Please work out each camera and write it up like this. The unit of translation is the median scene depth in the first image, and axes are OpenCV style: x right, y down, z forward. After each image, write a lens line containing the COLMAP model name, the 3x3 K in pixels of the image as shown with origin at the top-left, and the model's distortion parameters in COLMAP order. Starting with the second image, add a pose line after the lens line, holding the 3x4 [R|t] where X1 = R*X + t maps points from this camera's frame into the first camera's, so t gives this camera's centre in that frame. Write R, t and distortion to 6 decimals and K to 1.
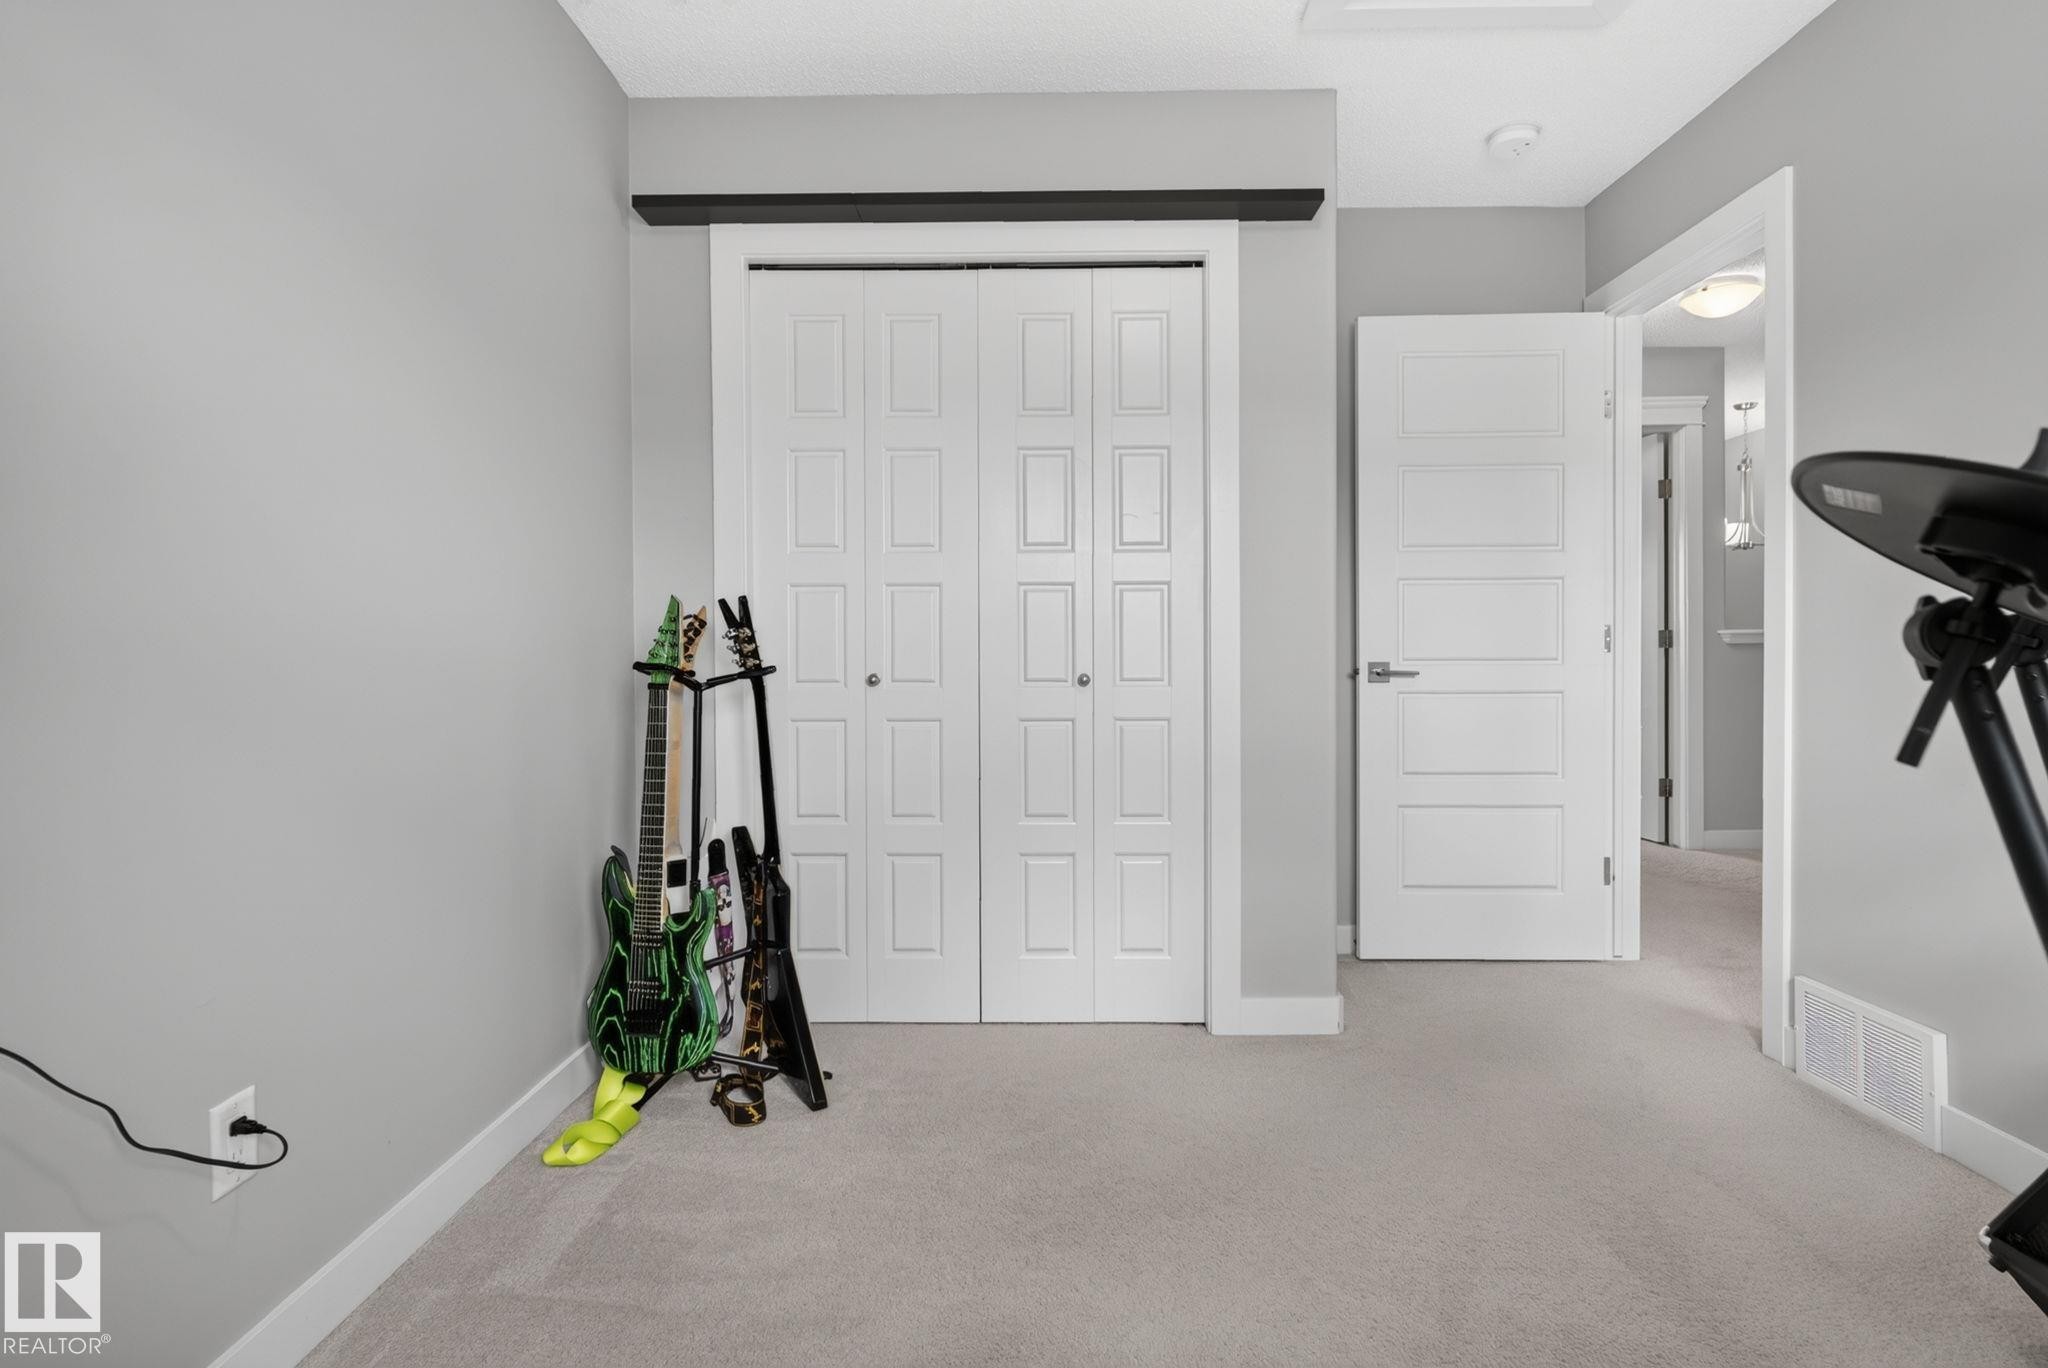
lens RADIAL K [[1201.2, 0, 1025.5], [0, 1201.2, 644.4], [0, 0, 1]] dist [0.000330, 0.000008]
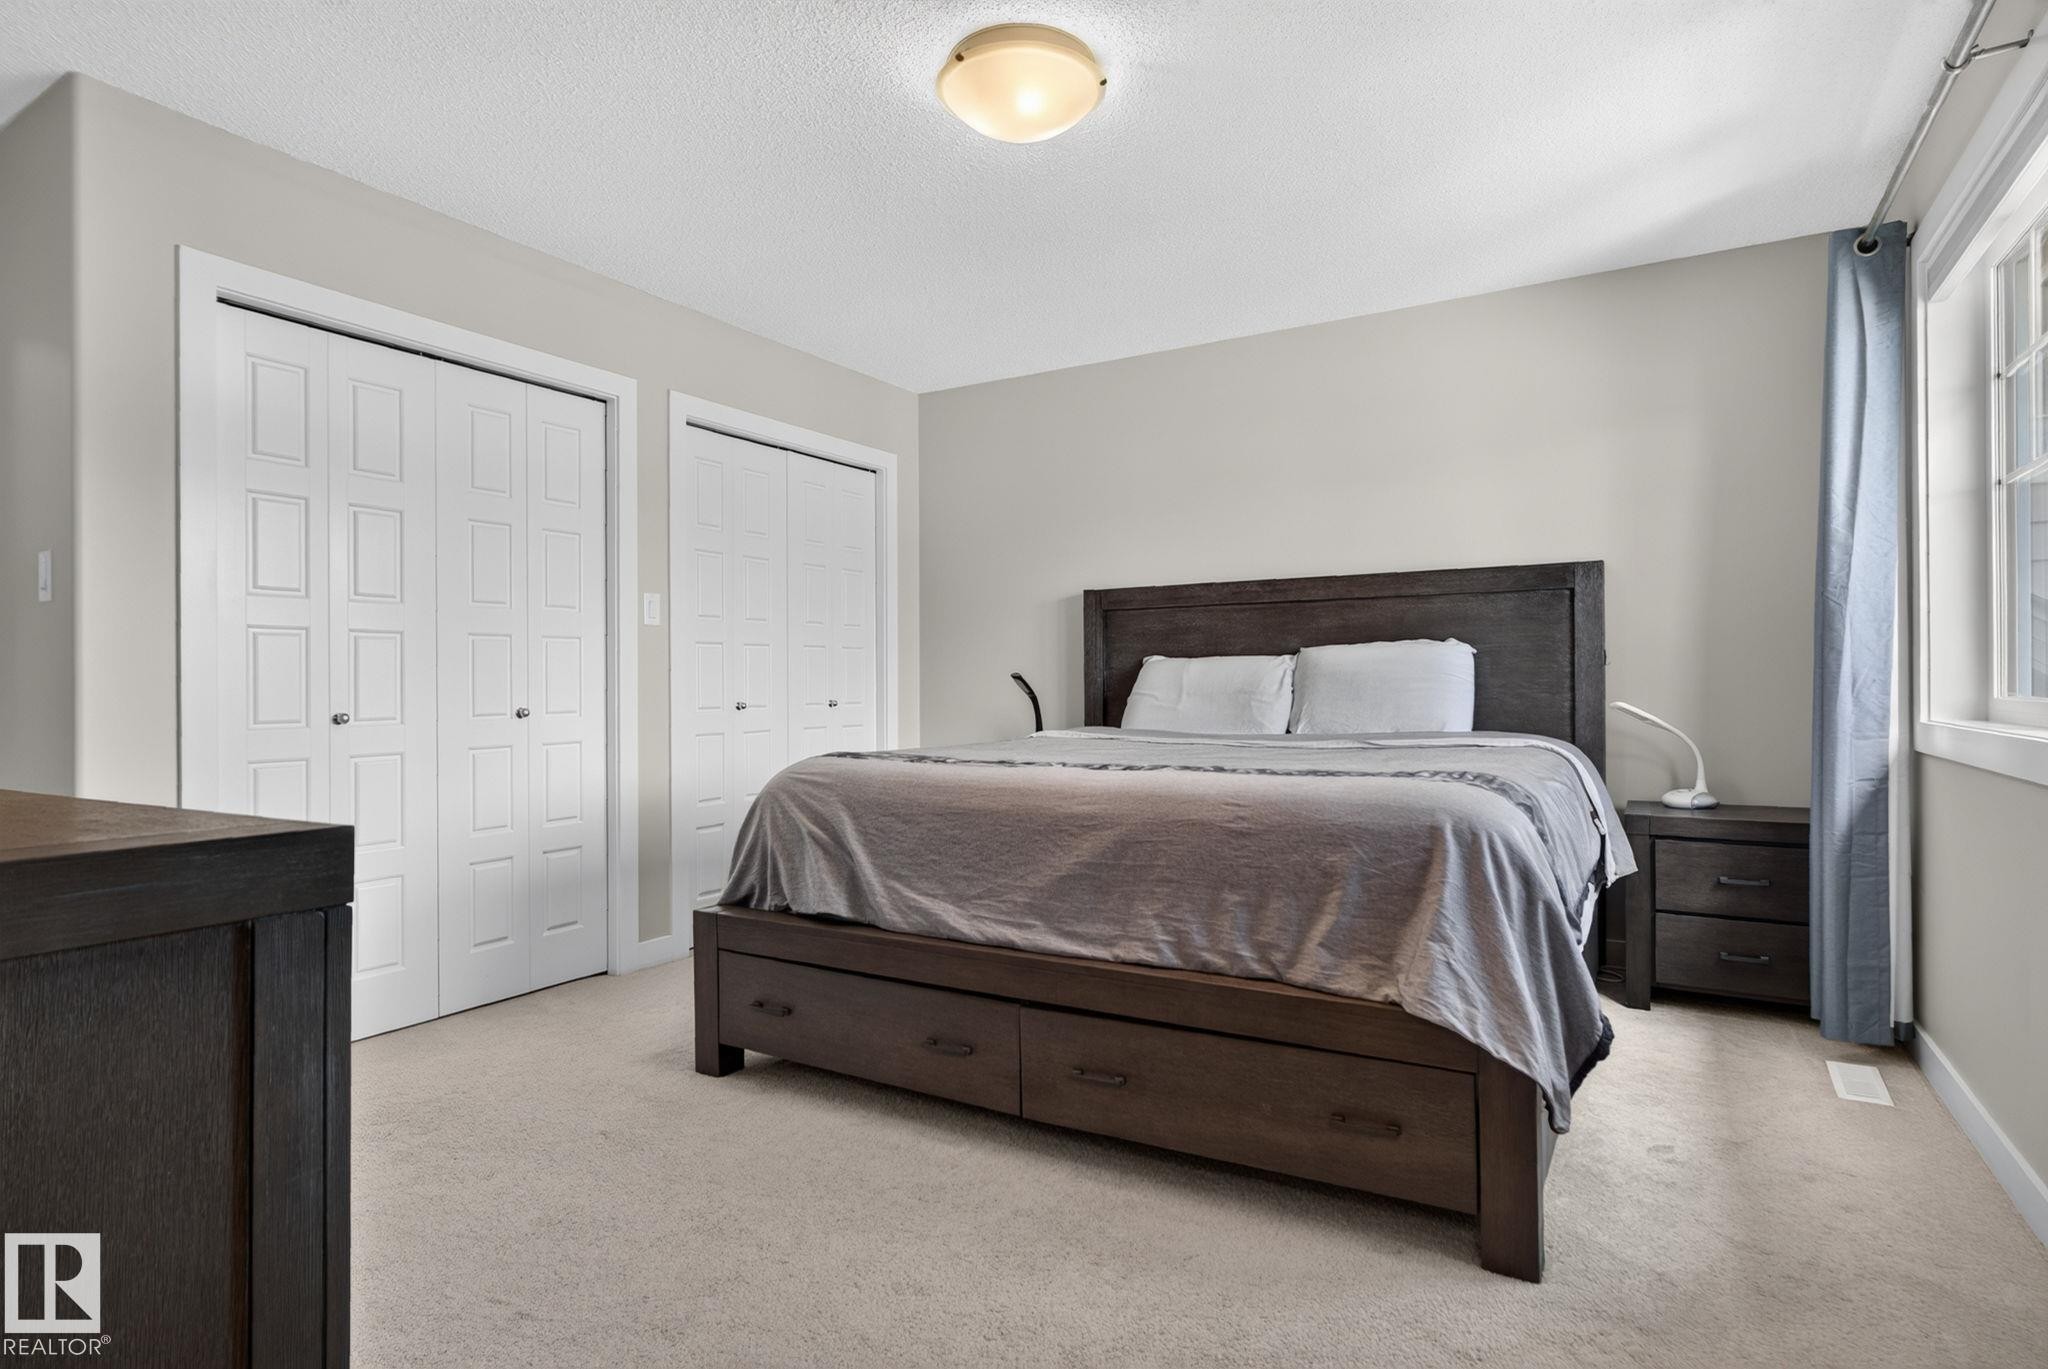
lens RADIAL K [[1044.5, 0, 1023.3], [0, 1044.5, 684.0], [0, 0, 1]] dist [0.000228, 0.000073]
pose [[0.507597, -0.001421, 0.861593, -0.533039], [0.005646, 0.999983, -0.001678, 0.002972], [-0.861576, 0.005717, 0.507596, 0.006278]]
